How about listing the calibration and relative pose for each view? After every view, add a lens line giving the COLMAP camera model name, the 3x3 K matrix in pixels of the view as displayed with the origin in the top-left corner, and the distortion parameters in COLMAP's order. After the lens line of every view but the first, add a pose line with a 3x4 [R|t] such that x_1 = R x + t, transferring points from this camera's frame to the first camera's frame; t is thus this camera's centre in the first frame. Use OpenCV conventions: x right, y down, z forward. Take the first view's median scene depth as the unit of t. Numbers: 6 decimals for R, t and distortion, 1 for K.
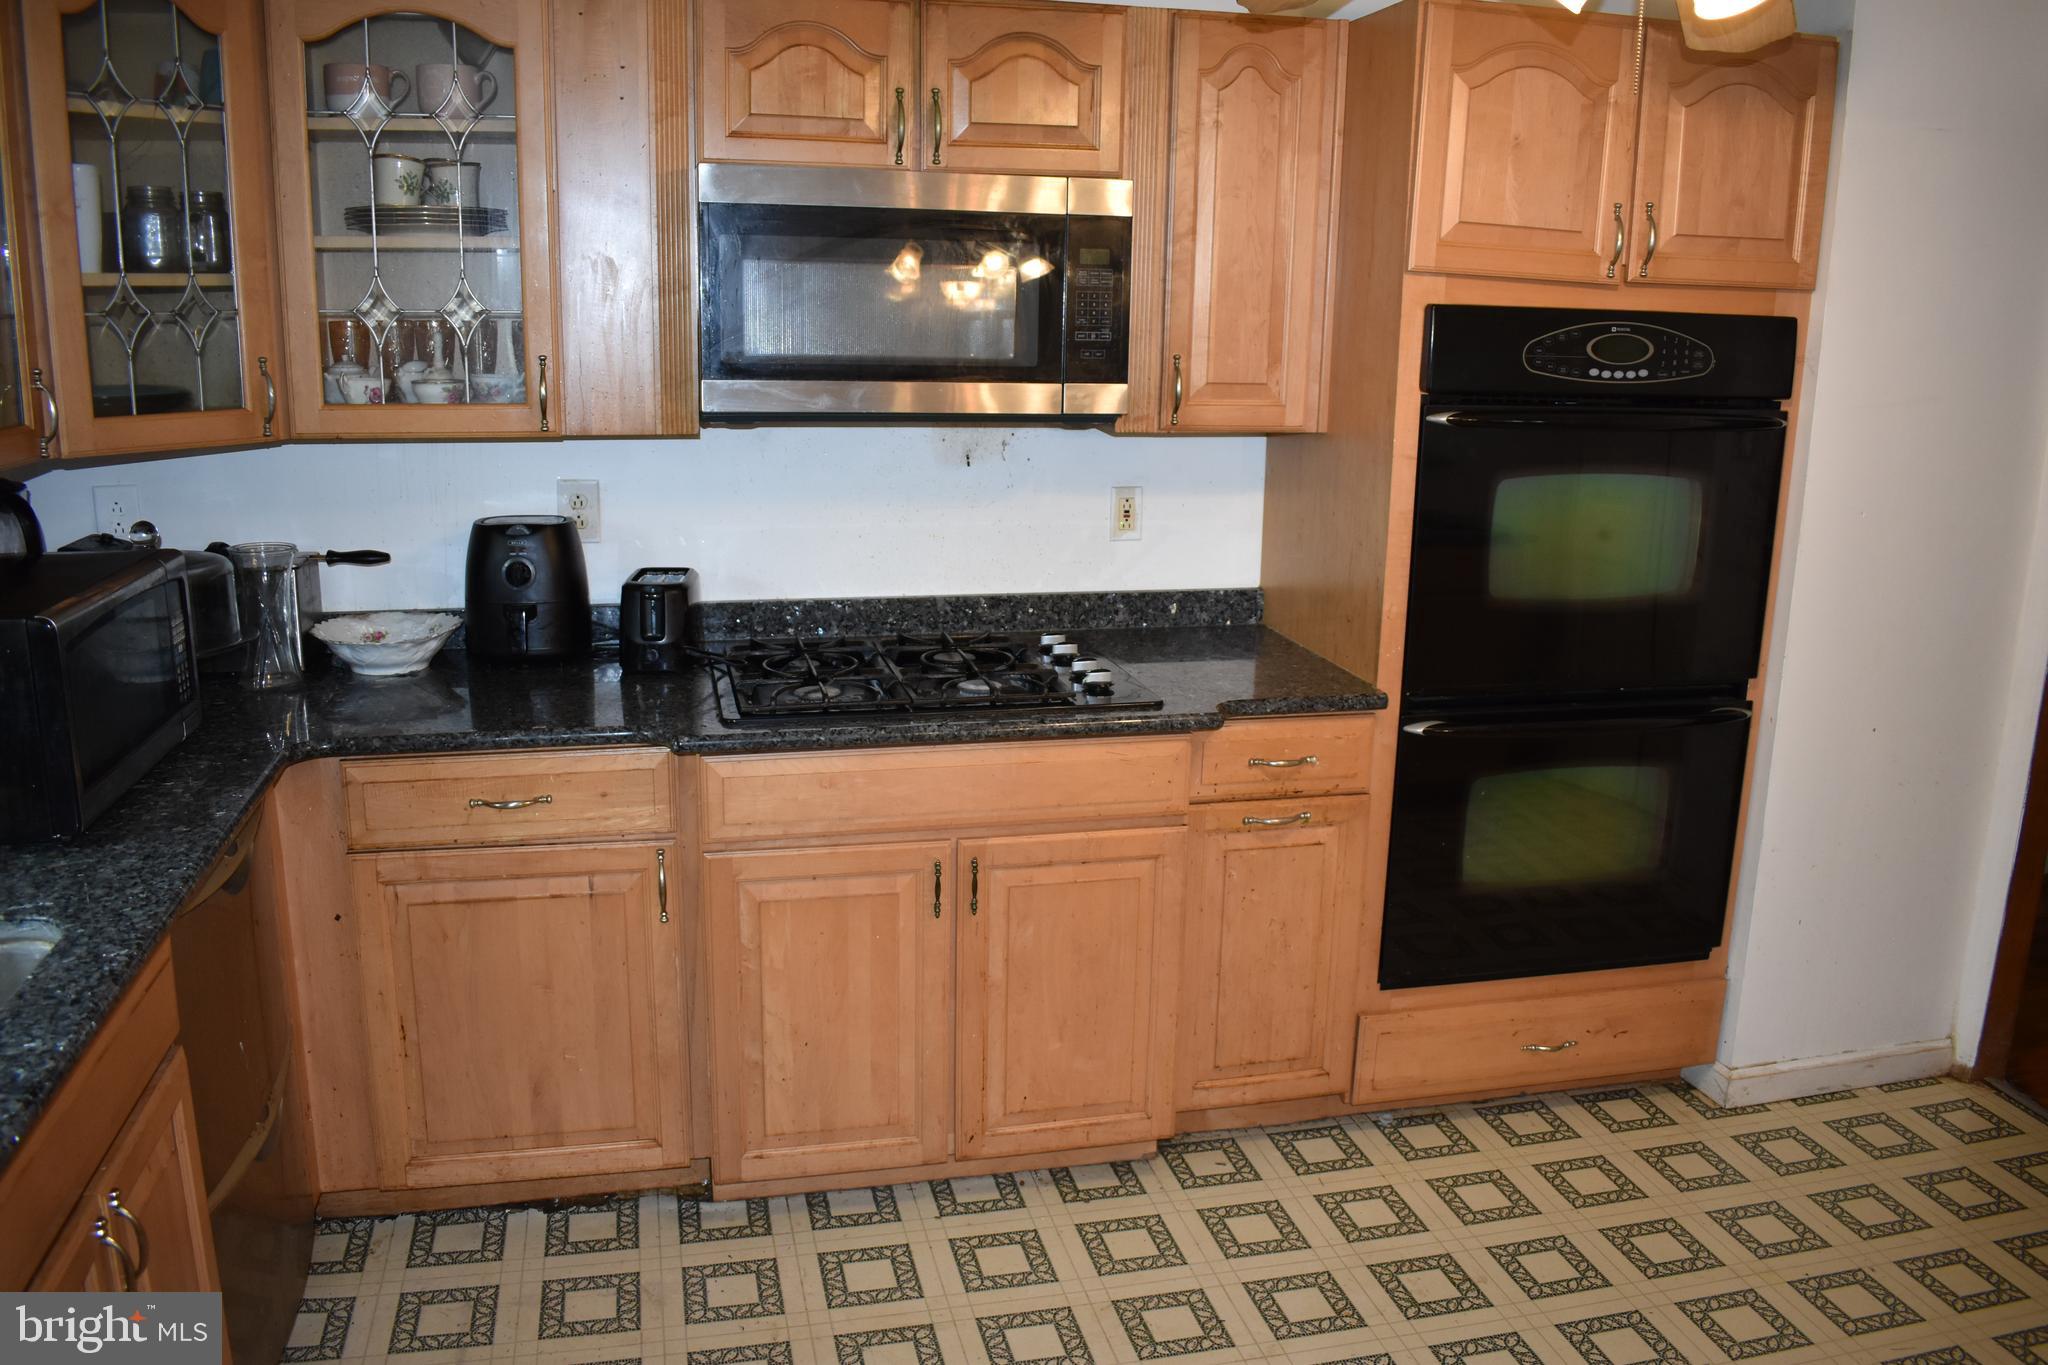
lens RADIAL K [[1578.8, 0, 1024.0], [0, 1578.8, 682.5], [0, 0, 1]] dist [-0.094914, 0.007381]
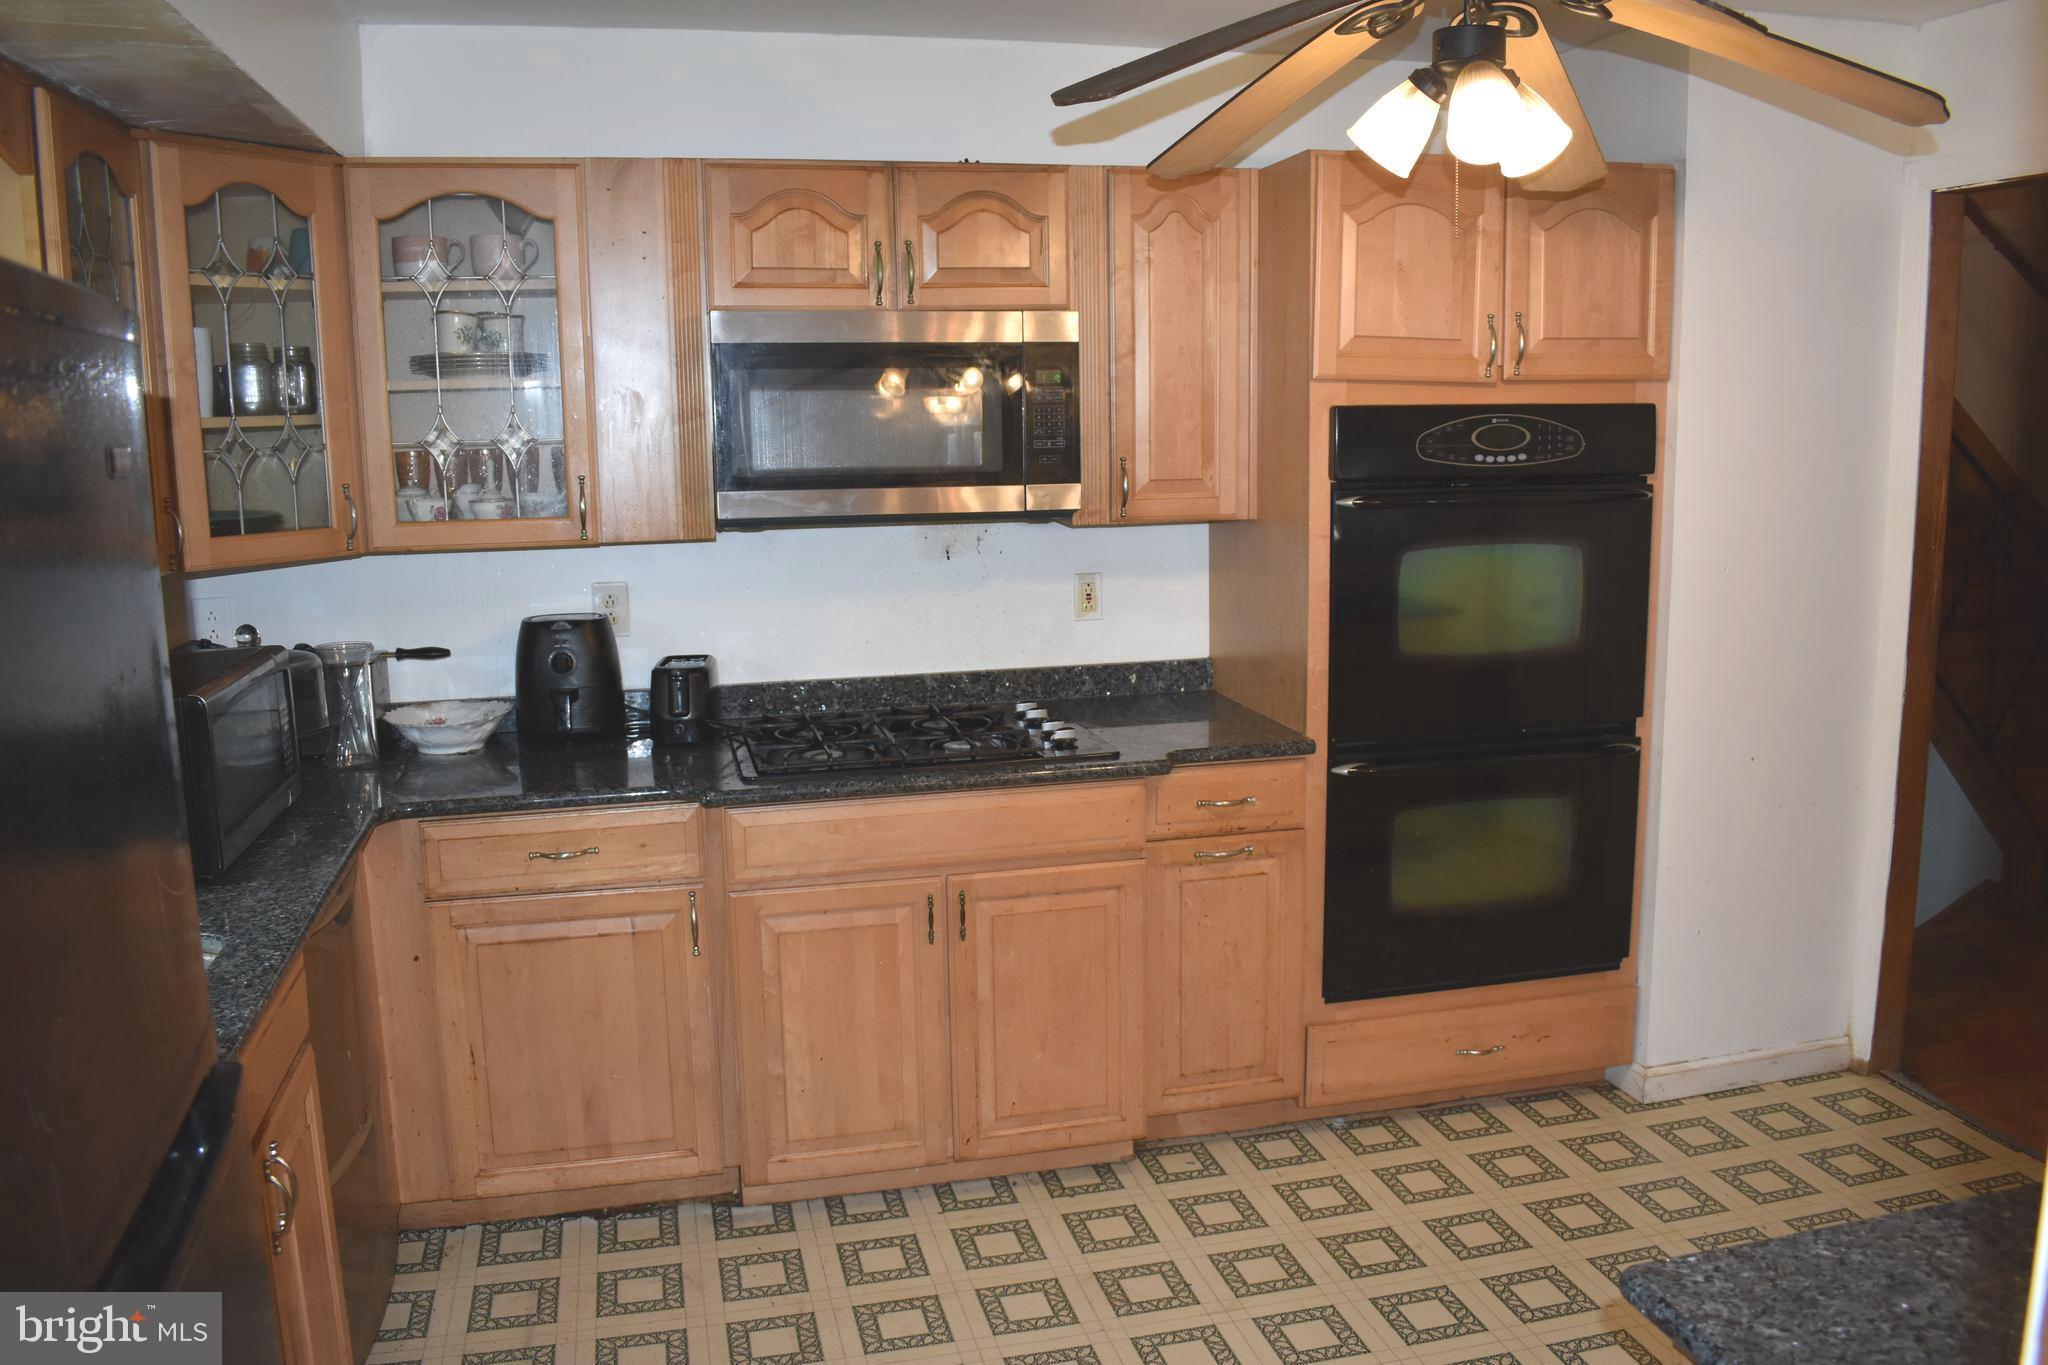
lens RADIAL K [[1578.8, 0, 1024.0], [0, 1578.8, 682.5], [0, 0, 1]] dist [-0.094914, 0.007381]
pose [[0.999385, -0.035043, 0.001479, 0.017556], [0.035064, 0.997185, -0.066282, 0.035119], [0.000848, 0.066293, 0.997800, -0.164360]]
